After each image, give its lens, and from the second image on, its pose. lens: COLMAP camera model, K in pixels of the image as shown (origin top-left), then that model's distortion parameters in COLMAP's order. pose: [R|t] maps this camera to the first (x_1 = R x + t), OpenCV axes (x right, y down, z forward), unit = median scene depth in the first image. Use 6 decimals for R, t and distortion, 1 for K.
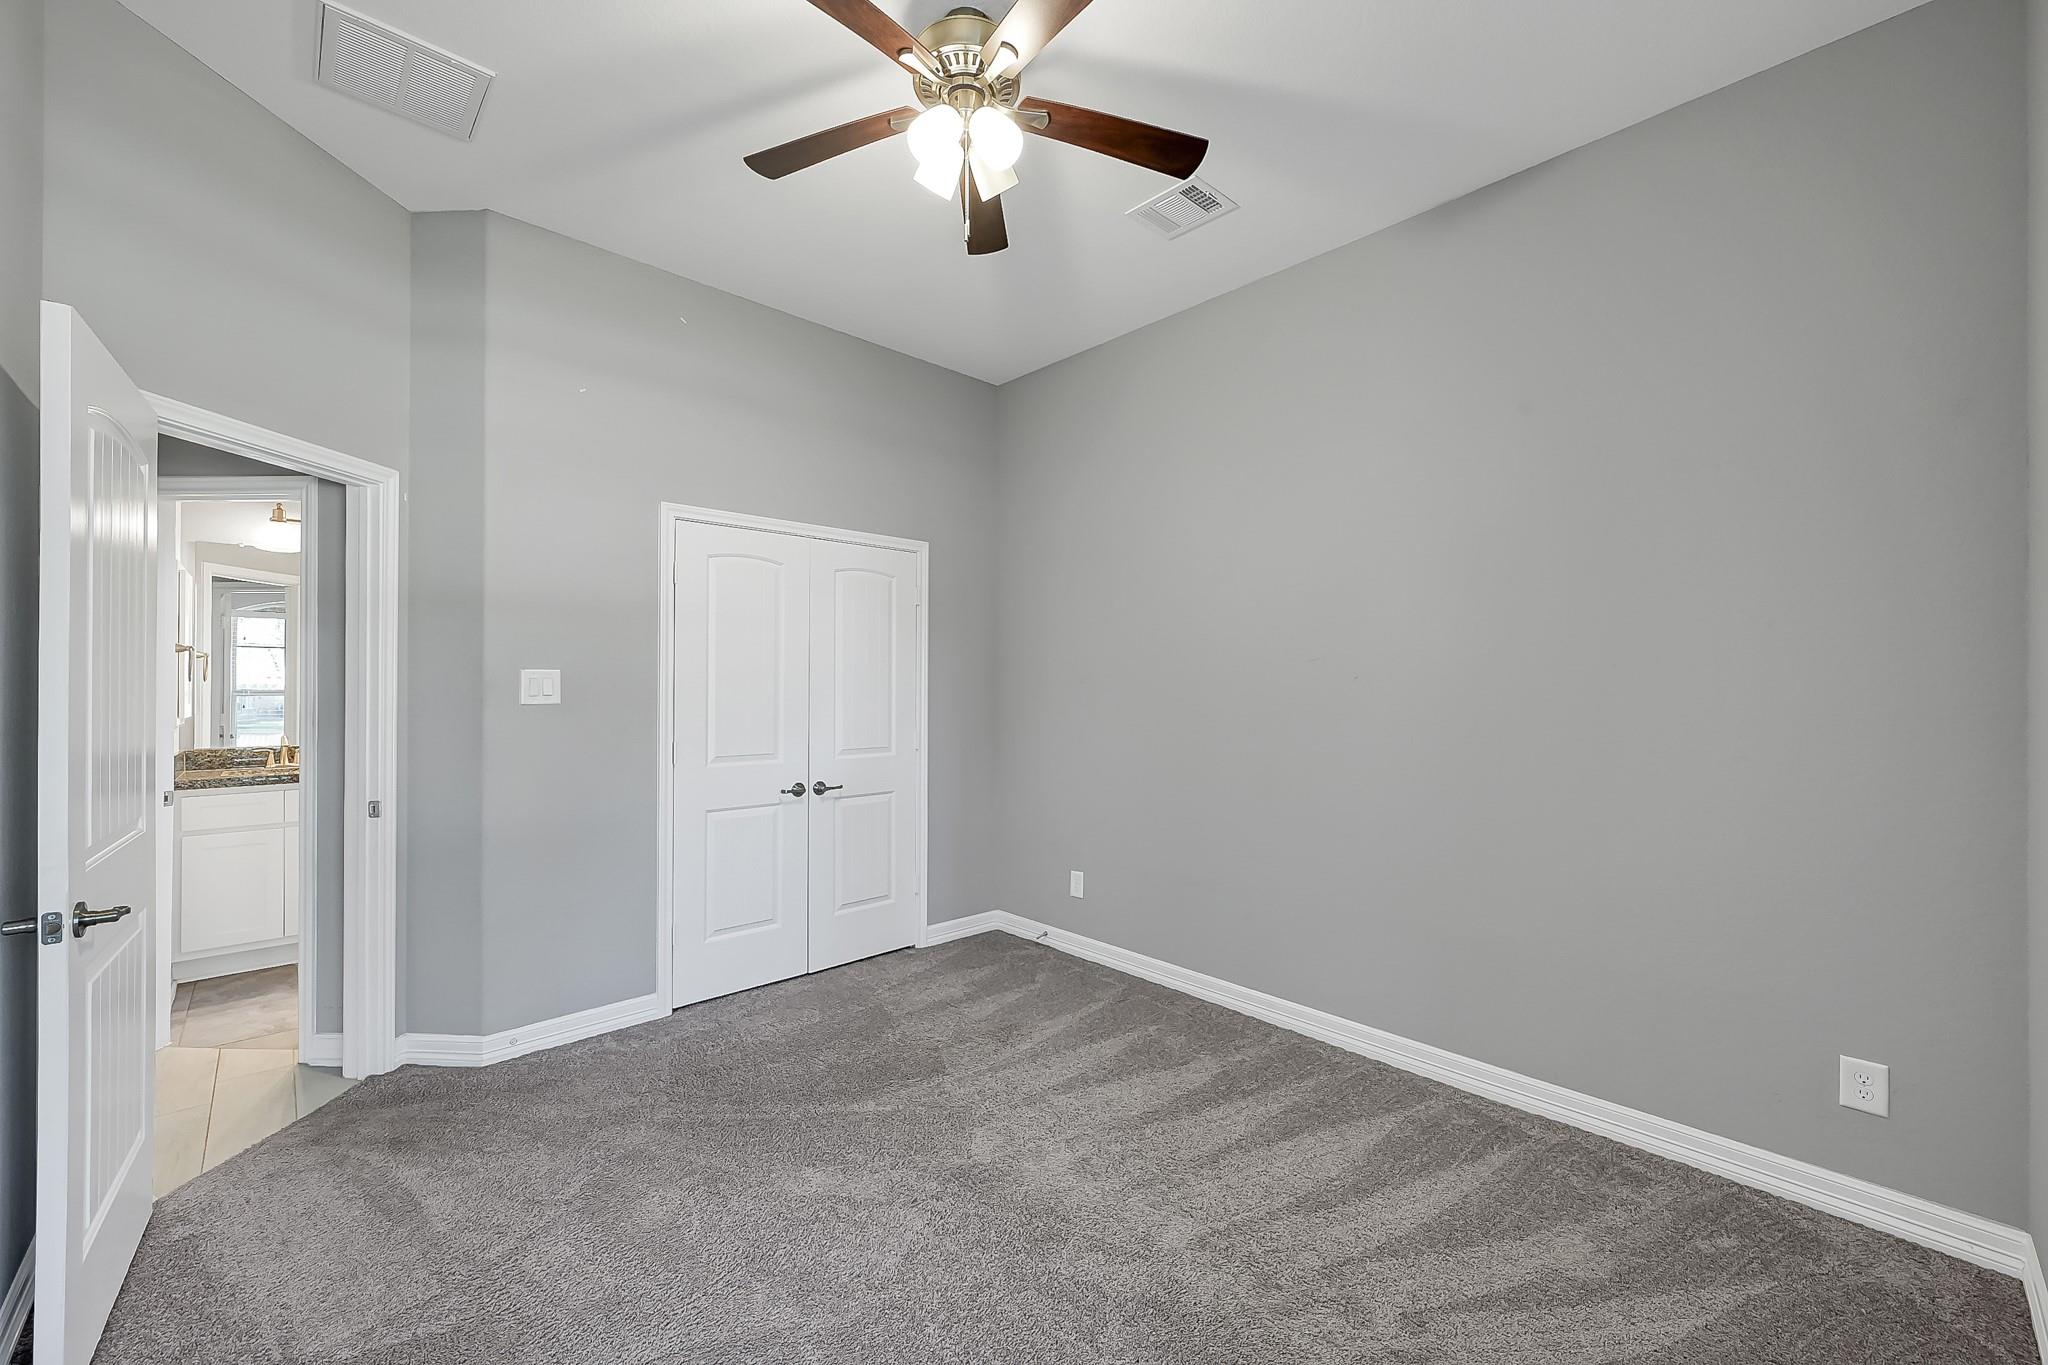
lens RADIAL K [[808.7, 0, 1023.1], [0, 808.7, 682.7], [0, 0, 1]] dist [0.001056, 0.000153]
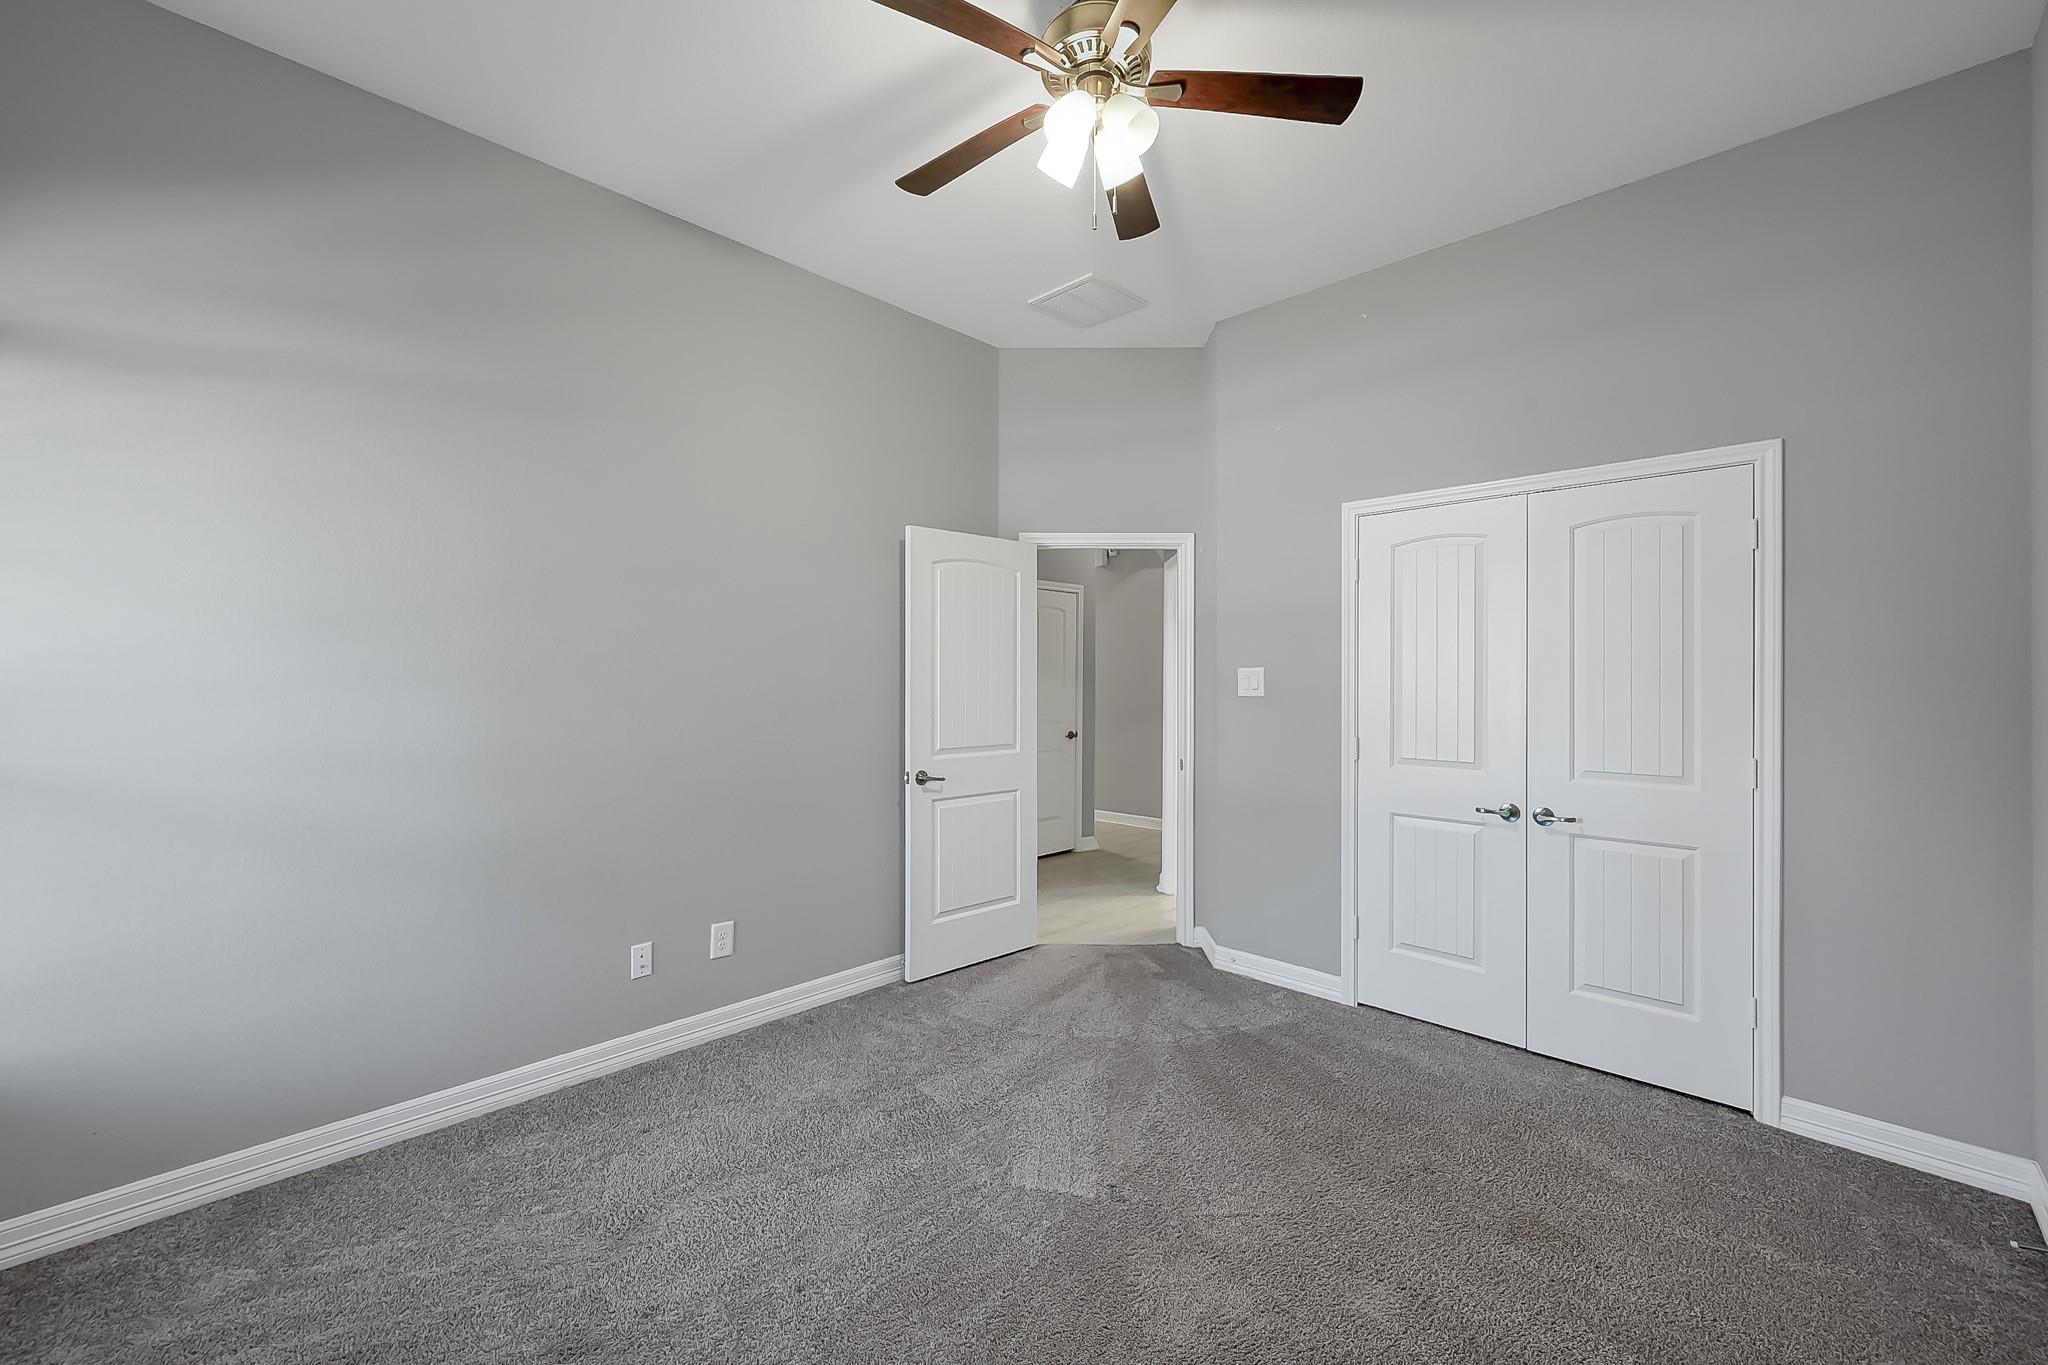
lens RADIAL K [[814.5, 0, 1021.5], [0, 814.5, 677.9], [0, 0, 1]] dist [0.001510, 0.000139]
pose [[0.042910, -0.003568, -0.999073, 0.628174], [-0.001717, 0.999992, -0.003645, 0.003813], [0.999077, 0.001872, 0.042903, 0.596210]]
